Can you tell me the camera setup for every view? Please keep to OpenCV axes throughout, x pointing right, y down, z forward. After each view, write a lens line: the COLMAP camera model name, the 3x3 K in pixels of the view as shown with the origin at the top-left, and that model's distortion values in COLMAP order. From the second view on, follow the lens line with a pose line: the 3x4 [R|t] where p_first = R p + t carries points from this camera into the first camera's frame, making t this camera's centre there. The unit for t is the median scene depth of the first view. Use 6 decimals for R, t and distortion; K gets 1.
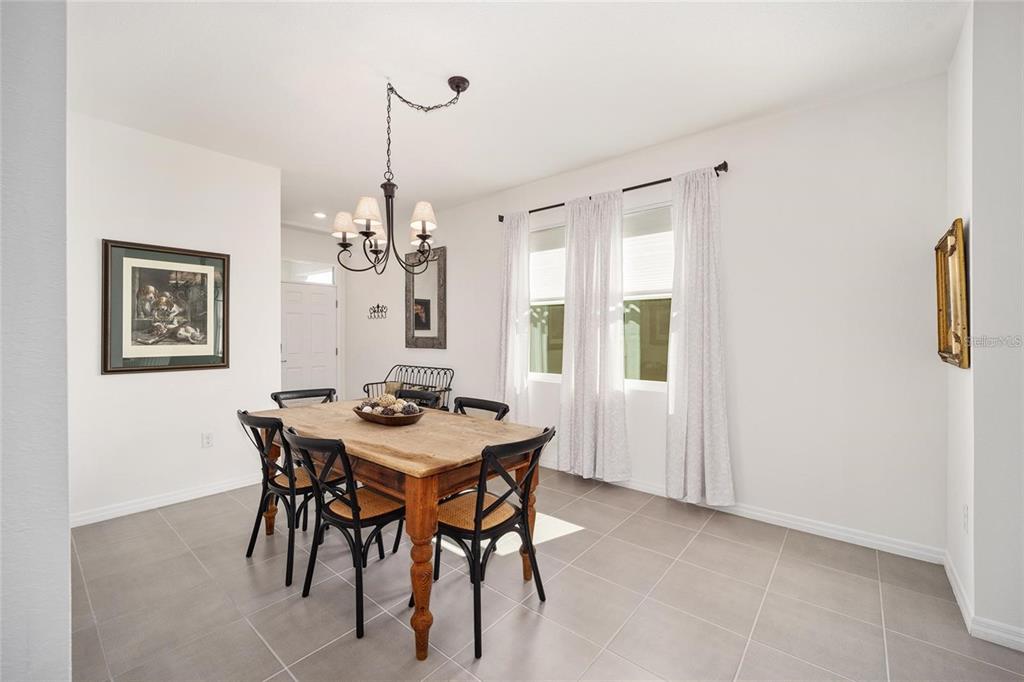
lens RADIAL K [[417.3, 0, 507.5], [0, 417.3, 332.3], [0, 0, 1]] dist [-0.008017, 0.001157]
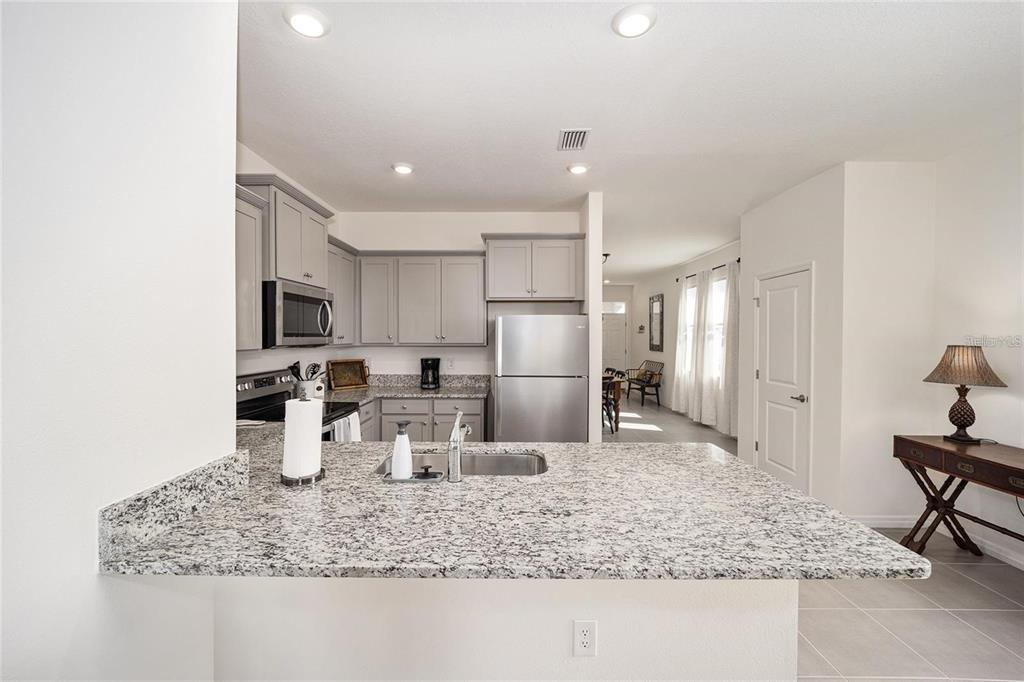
lens RADIAL K [[417.3, 0, 507.5], [0, 417.3, 338.6], [0, 0, 1]] dist [-0.008017, 0.001157]
pose [[0.637245, 0.009015, -0.770609, 1.224716], [0.000241, 0.999929, 0.011896, -0.058331], [0.770661, -0.007766, 0.637198, -0.966736]]
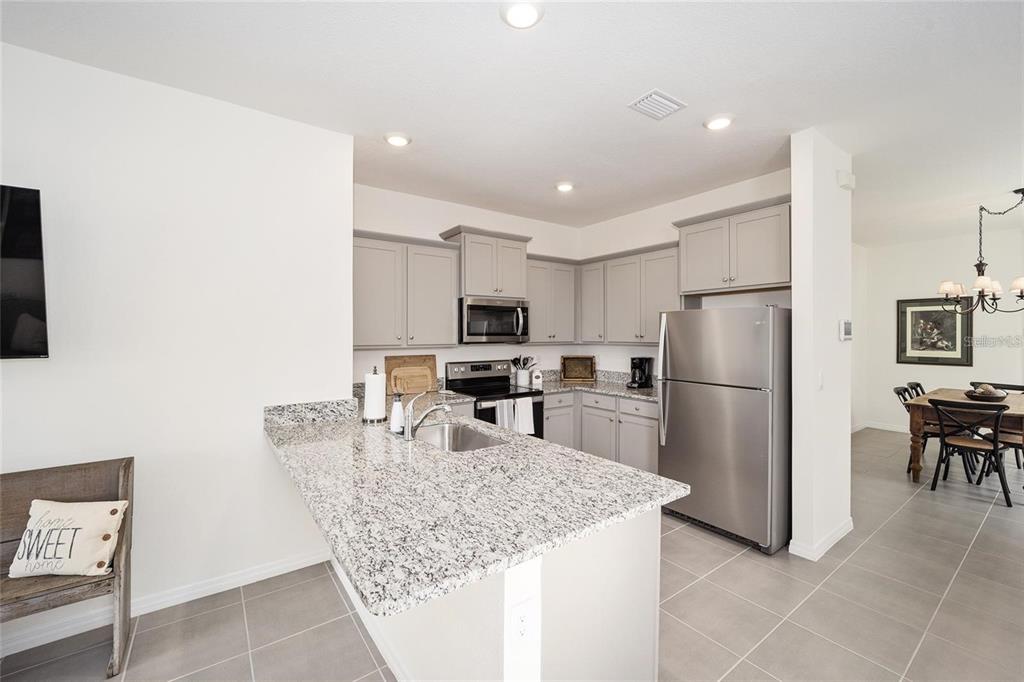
lens RADIAL K [[417.3, 0, 510.0], [0, 417.3, 336.3], [0, 0, 1]] dist [-0.008017, 0.001157]
pose [[-0.242932, 0.007109, -0.970017, 1.427026], [0.006850, 0.999961, 0.005613, -0.056860], [0.970019, -0.005281, -0.242971, -0.376861]]
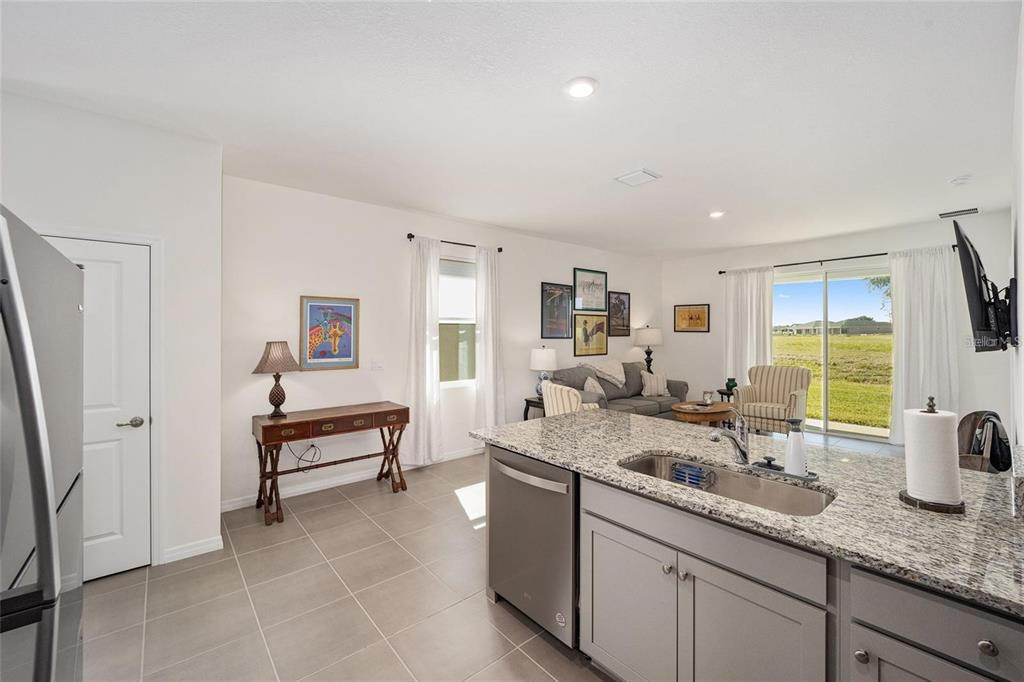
lens RADIAL K [[417.3, 0, 503.3], [0, 417.3, 334.3], [0, 0, 1]] dist [-0.008017, 0.001157]
pose [[0.182313, -0.002814, 0.983237, 0.200145], [-0.002377, 0.999992, 0.003302, -0.058629], [-0.983238, -0.002940, 0.182305, -0.489642]]
